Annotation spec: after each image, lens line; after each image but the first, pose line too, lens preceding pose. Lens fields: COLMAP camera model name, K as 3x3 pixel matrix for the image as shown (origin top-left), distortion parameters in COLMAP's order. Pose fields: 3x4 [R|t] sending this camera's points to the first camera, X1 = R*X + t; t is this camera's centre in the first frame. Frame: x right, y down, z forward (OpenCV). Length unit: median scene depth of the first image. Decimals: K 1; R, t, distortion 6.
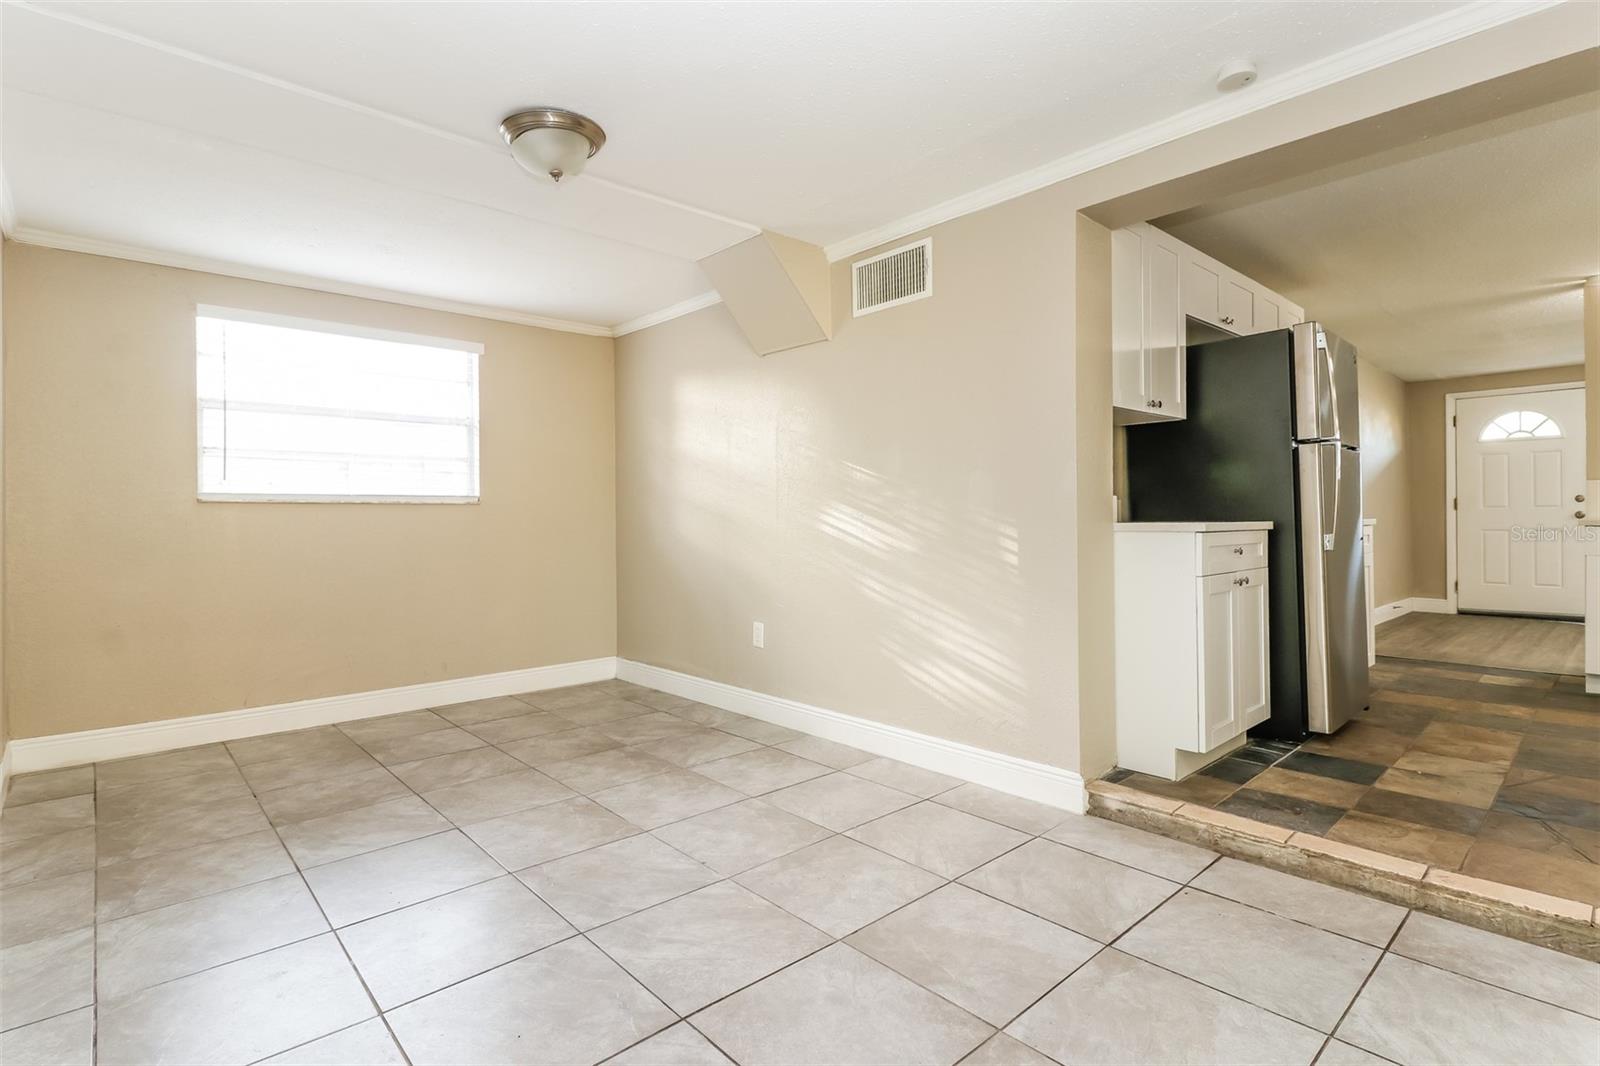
lens RADIAL K [[769.8, 0, 806.4], [0, 769.8, 524.2], [0, 0, 1]] dist [0.003996, -0.003998]
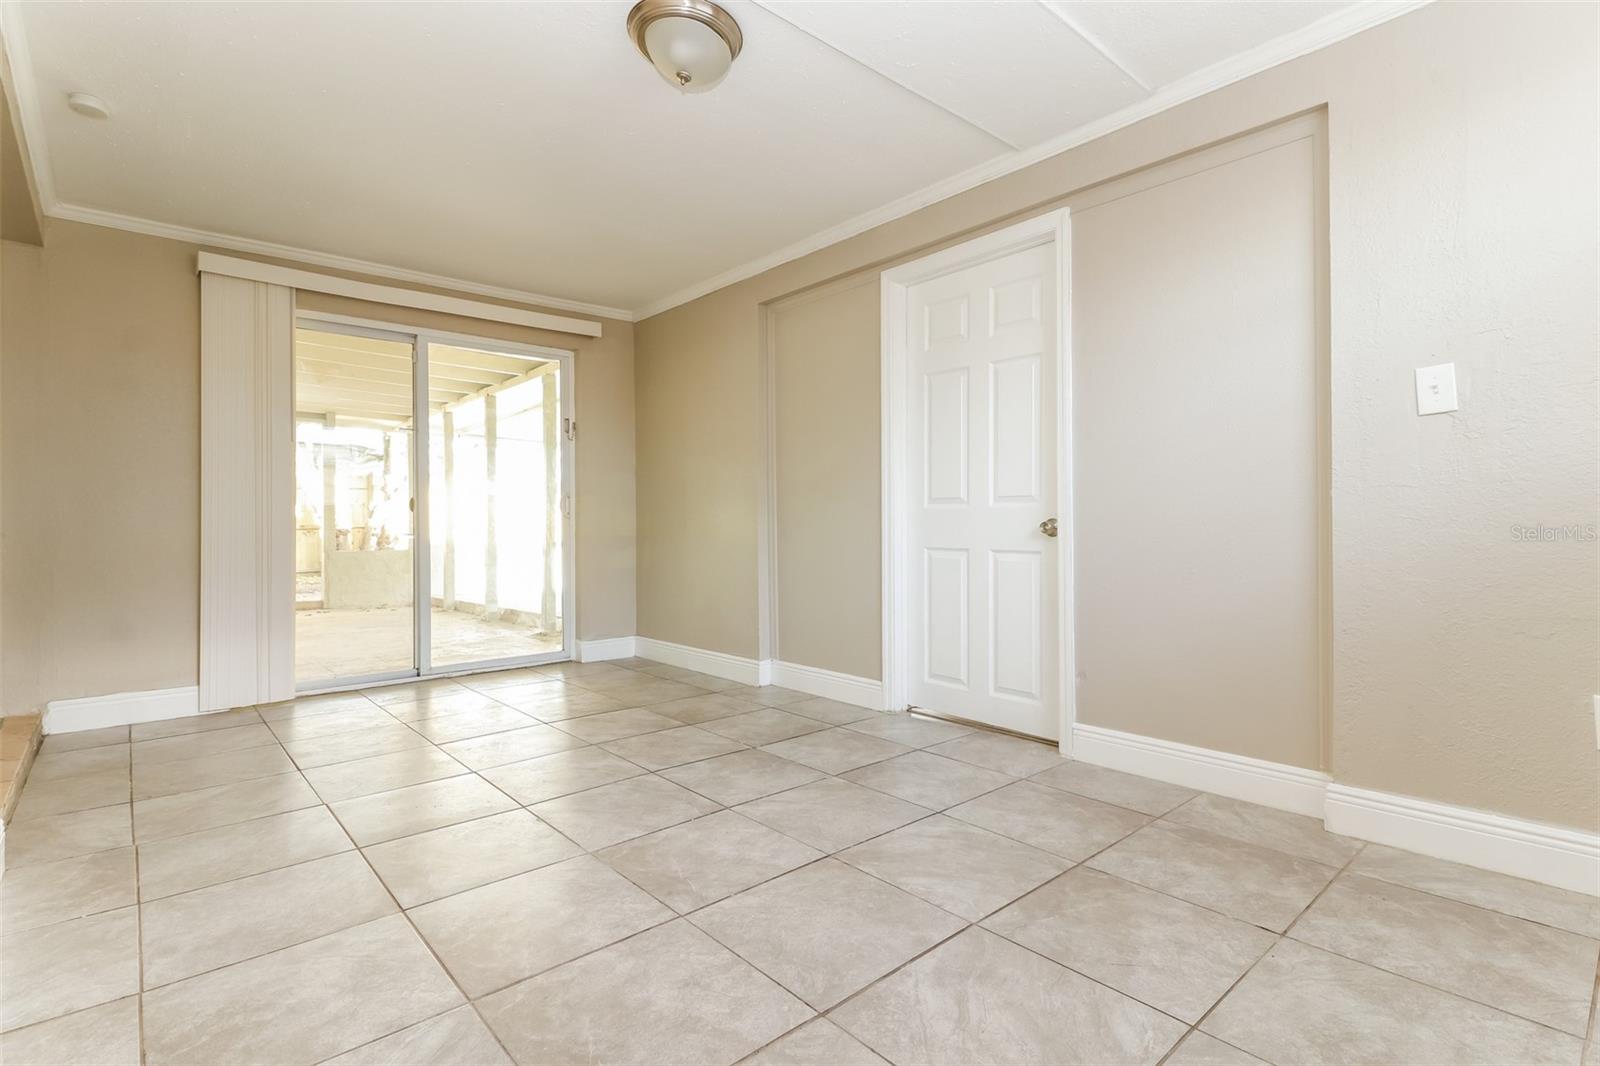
lens RADIAL K [[769.8, 0, 802.7], [0, 769.8, 527.1], [0, 0, 1]] dist [0.003996, -0.003998]
pose [[-0.999629, 0.015982, 0.022071, -0.416212], [0.016205, 0.999819, 0.009929, 0.051323], [-0.021908, 0.010283, -0.999707, 1.647942]]
